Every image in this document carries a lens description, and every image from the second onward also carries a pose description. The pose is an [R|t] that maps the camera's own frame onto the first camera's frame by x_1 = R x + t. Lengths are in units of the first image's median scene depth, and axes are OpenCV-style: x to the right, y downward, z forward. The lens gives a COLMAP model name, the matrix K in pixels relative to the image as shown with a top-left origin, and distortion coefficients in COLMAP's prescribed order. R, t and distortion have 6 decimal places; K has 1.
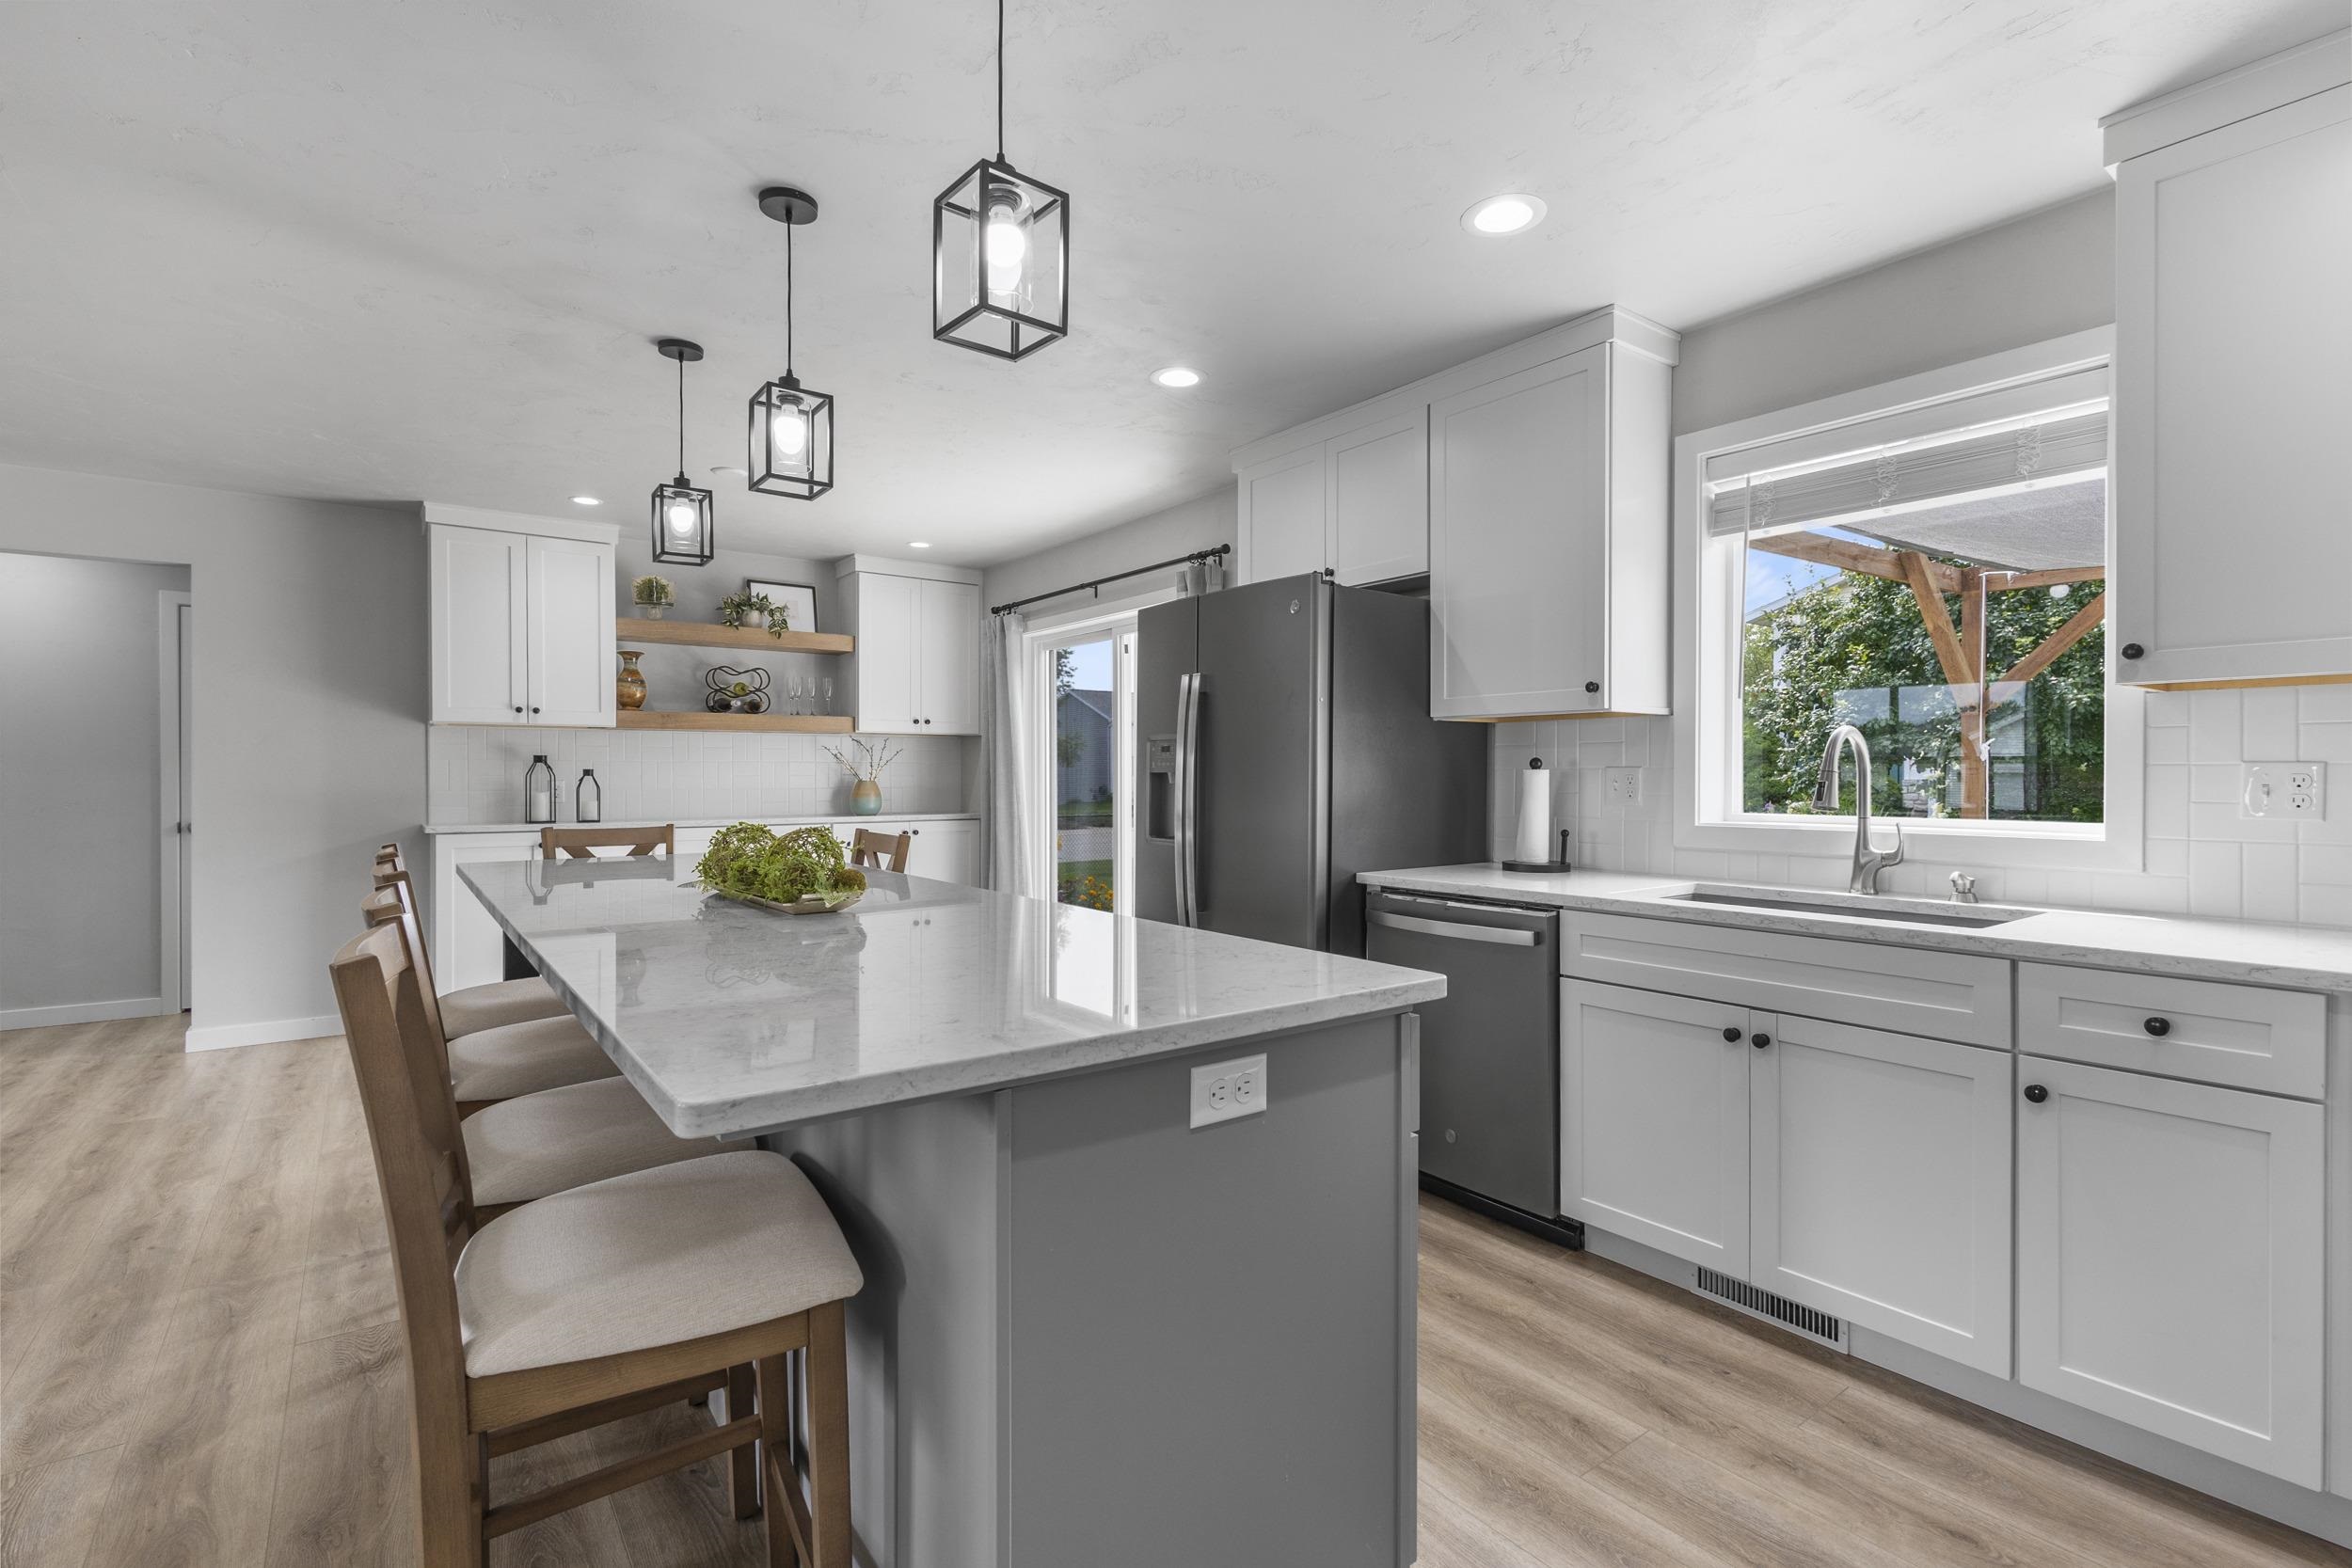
lens RADIAL K [[1071.1, 0, 1176.0], [0, 1071.1, 784.0], [0, 0, 1]] dist [0.006065, 0.000696]
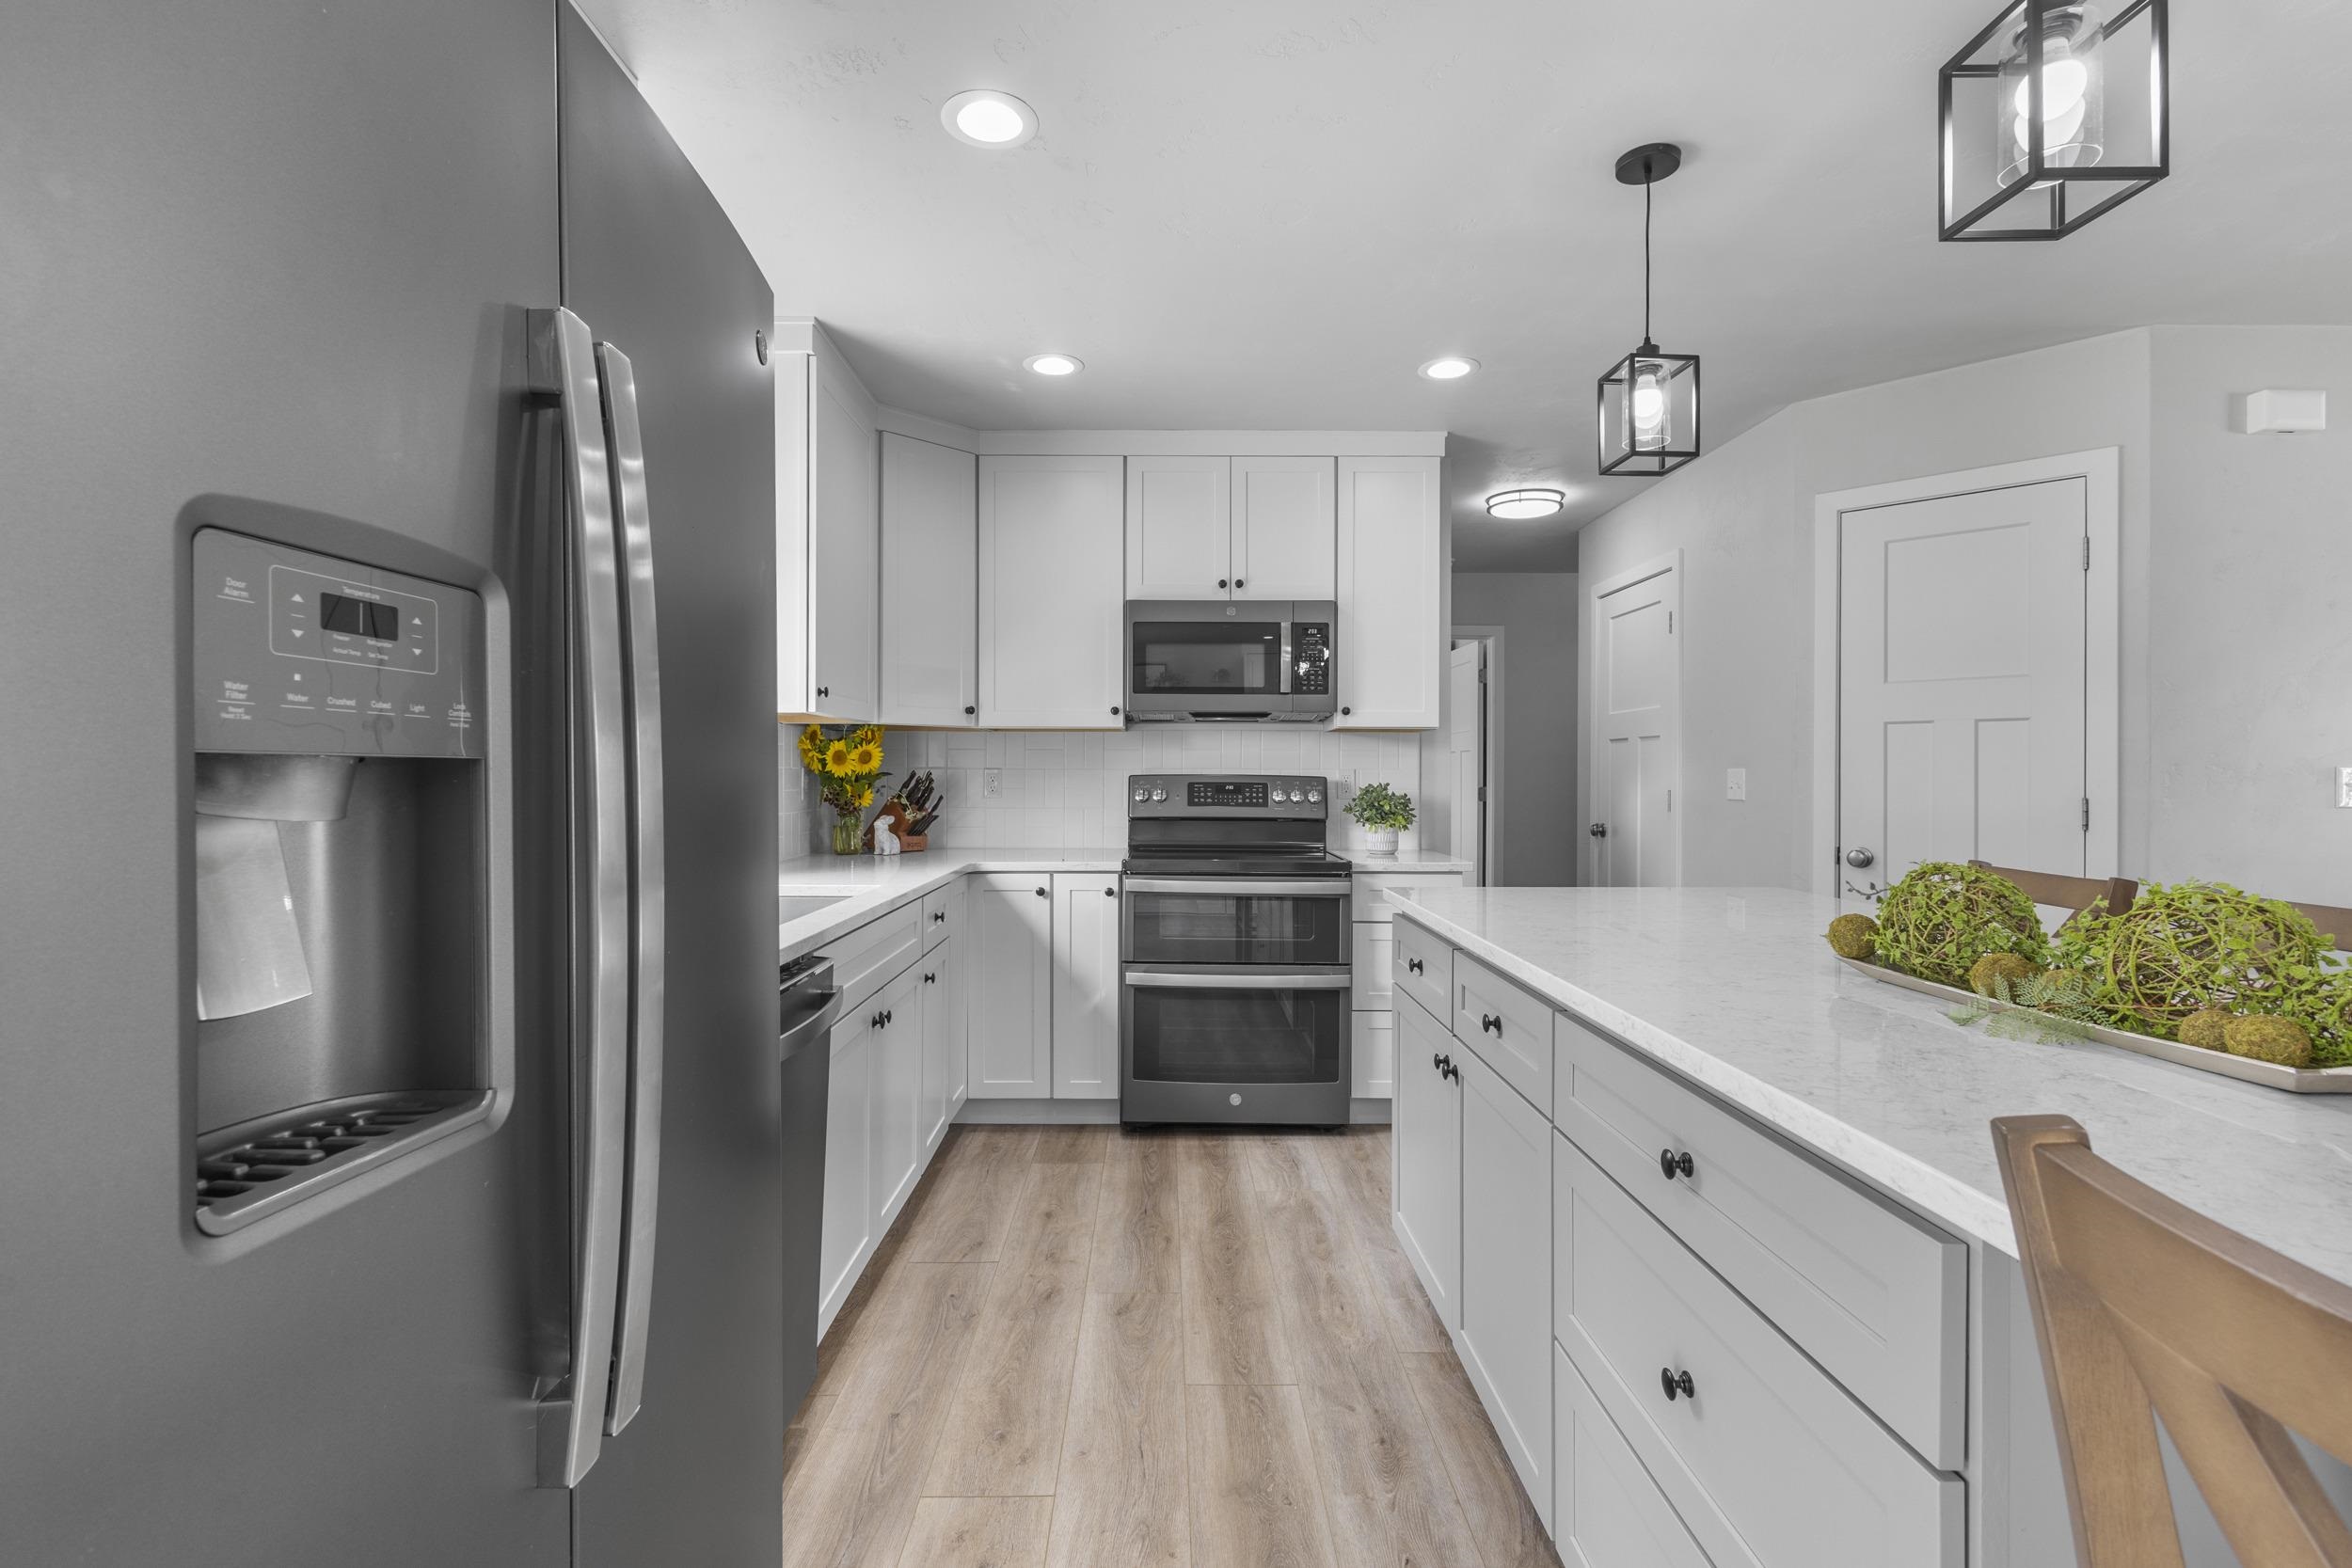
lens RADIAL K [[1071.1, 0, 1176.0], [0, 1071.1, 784.0], [0, 0, 1]] dist [0.006065, 0.000696]
pose [[-0.808682, -0.008600, 0.588183, -0.153893], [-0.000207, 0.999897, 0.014335, -0.006567], [-0.588246, 0.011470, -0.808601, 0.784375]]
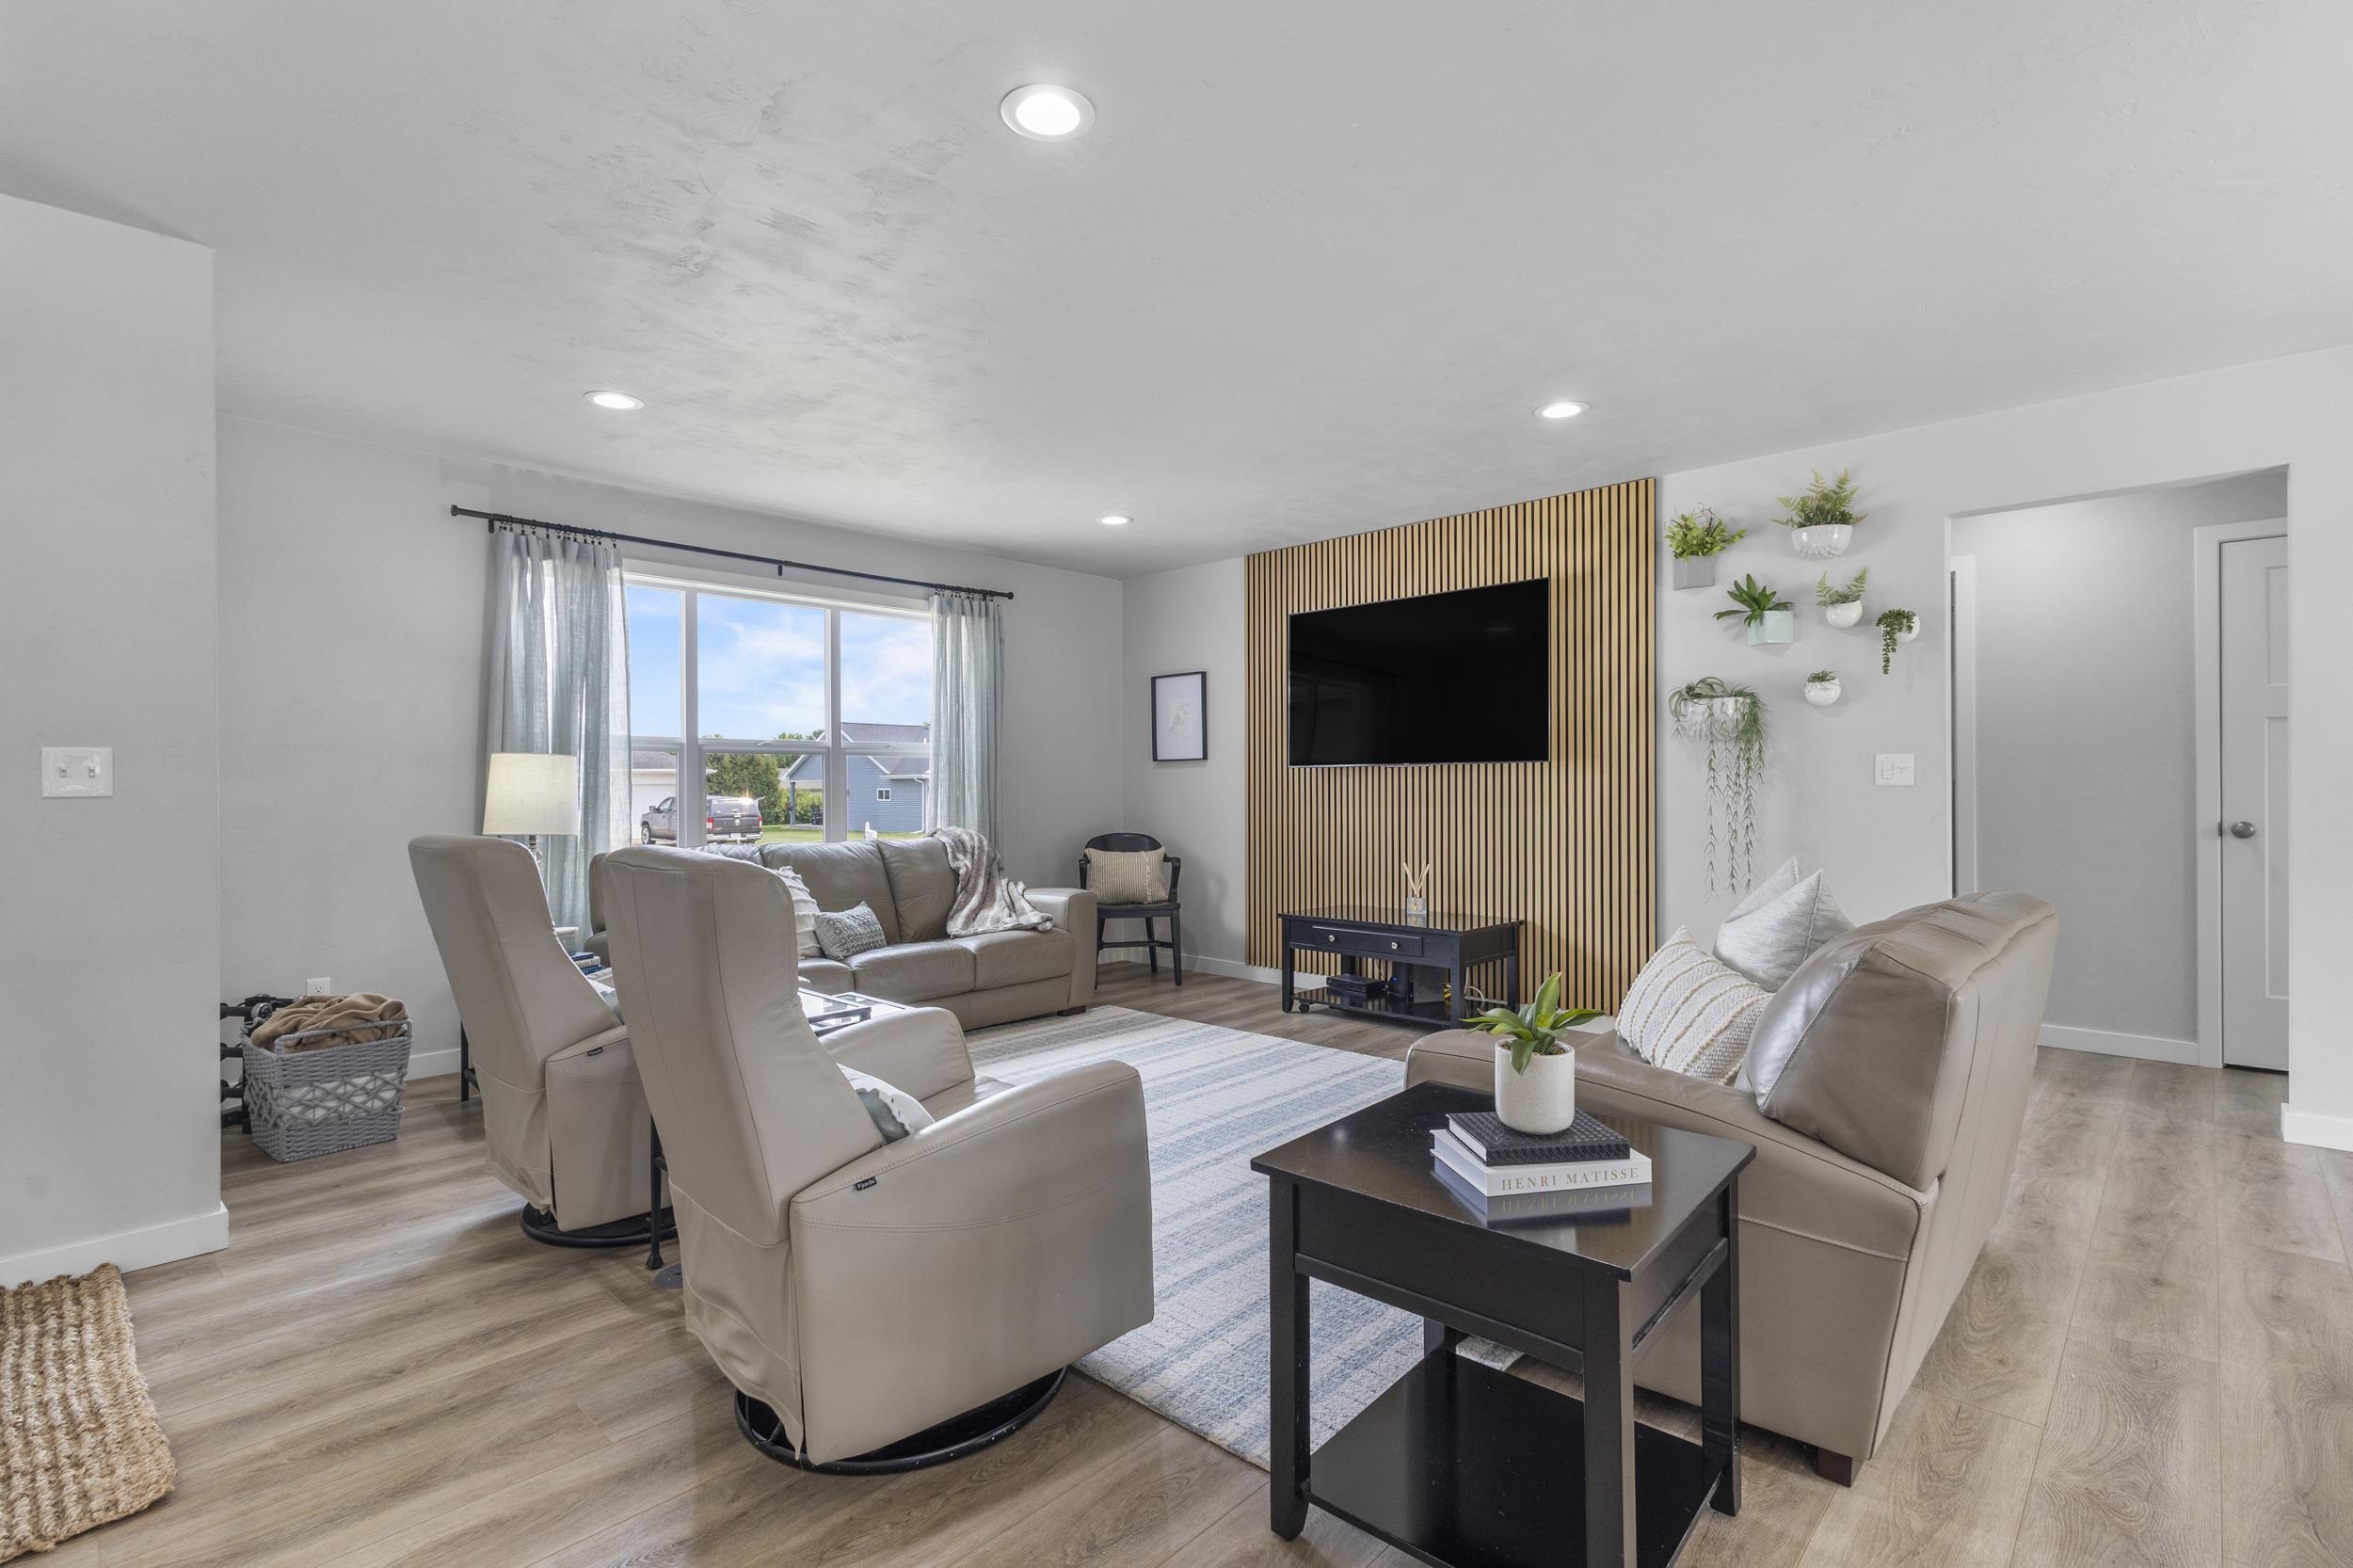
lens RADIAL K [[1093.5, 0, 1174.6], [0, 1093.5, 782.8], [0, 0, 1]] dist [0.003099, -0.000020]
pose [[0.172991, -0.004251, -0.984914, -0.301674], [-0.000036, 0.999991, -0.004322, 0.011186], [0.984923, 0.000783, 0.172990, 0.129419]]
